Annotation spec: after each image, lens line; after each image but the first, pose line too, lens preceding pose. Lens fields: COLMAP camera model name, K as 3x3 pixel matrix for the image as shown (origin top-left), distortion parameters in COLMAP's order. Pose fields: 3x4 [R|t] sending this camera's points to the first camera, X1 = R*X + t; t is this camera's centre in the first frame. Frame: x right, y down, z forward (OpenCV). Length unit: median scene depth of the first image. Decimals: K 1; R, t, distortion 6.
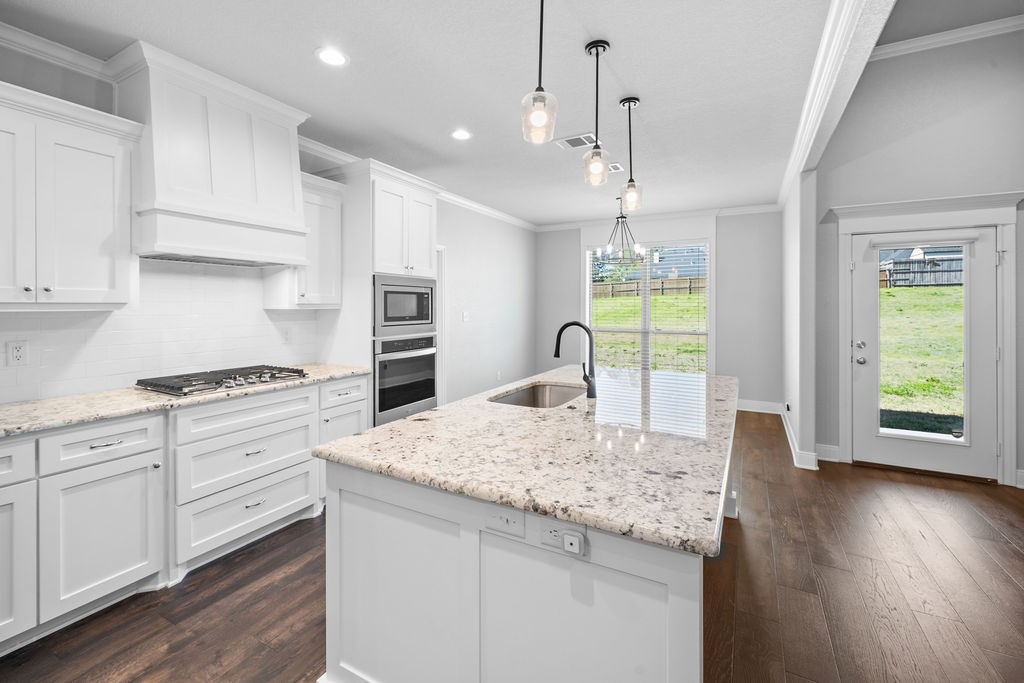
lens RADIAL K [[436.4, 0, 502.6], [0, 436.4, 305.0], [0, 0, 1]] dist [-0.010081, 0.000786]
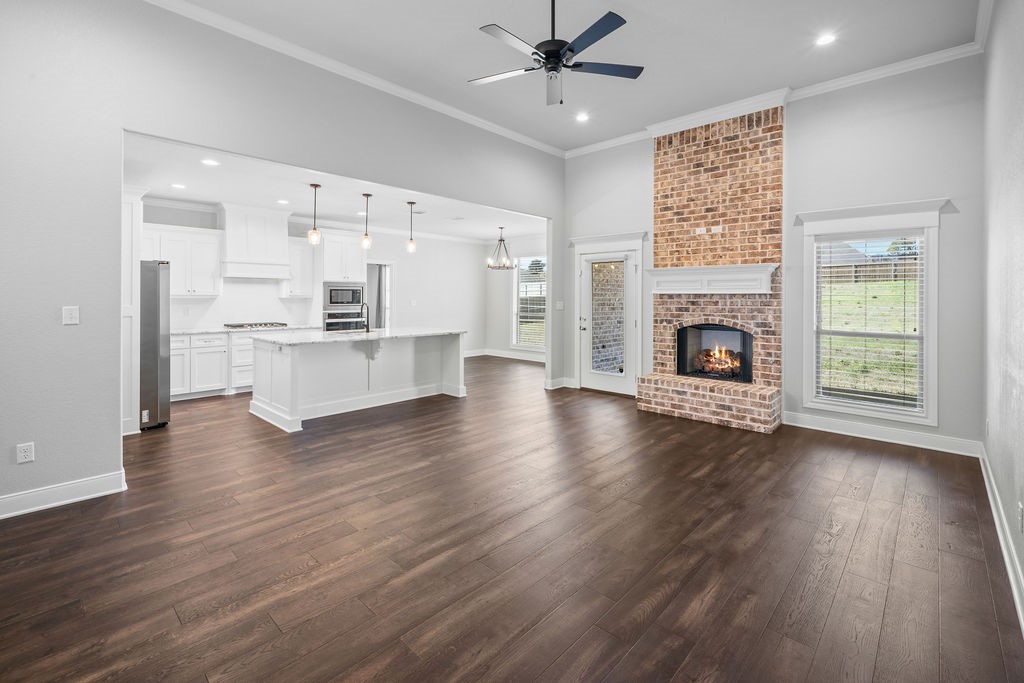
lens RADIAL K [[449.0, 0, 500.2], [0, 449.0, 296.9], [0, 0, 1]] dist [0.001221, -0.000165]
pose [[0.967447, -0.000465, -0.253075, 1.089911], [0.000489, 1.000000, 0.000030, 0.005152], [0.253075, -0.000153, 0.967447, -0.901298]]
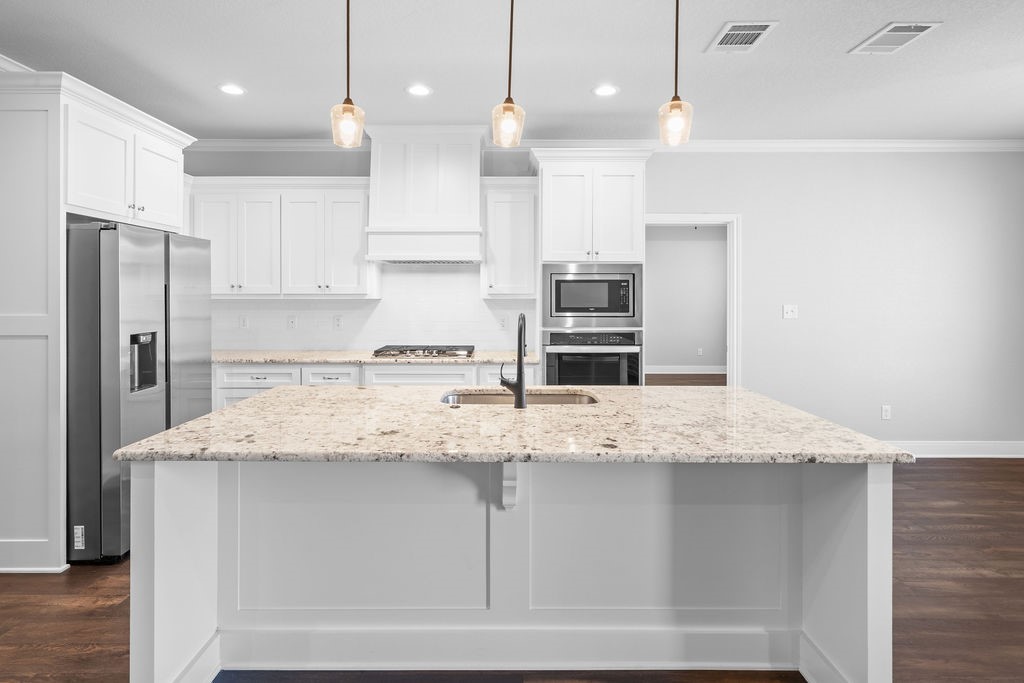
lens RADIAL K [[539.0, 0, 510.8], [0, 539.0, 297.0], [0, 0, 1]] dist [0.001649, 0.000424]
pose [[0.487962, -0.000386, -0.872865, 0.726629], [0.002030, 0.999998, 0.000692, 0.003849], [0.872863, -0.002110, 0.487961, 0.342408]]
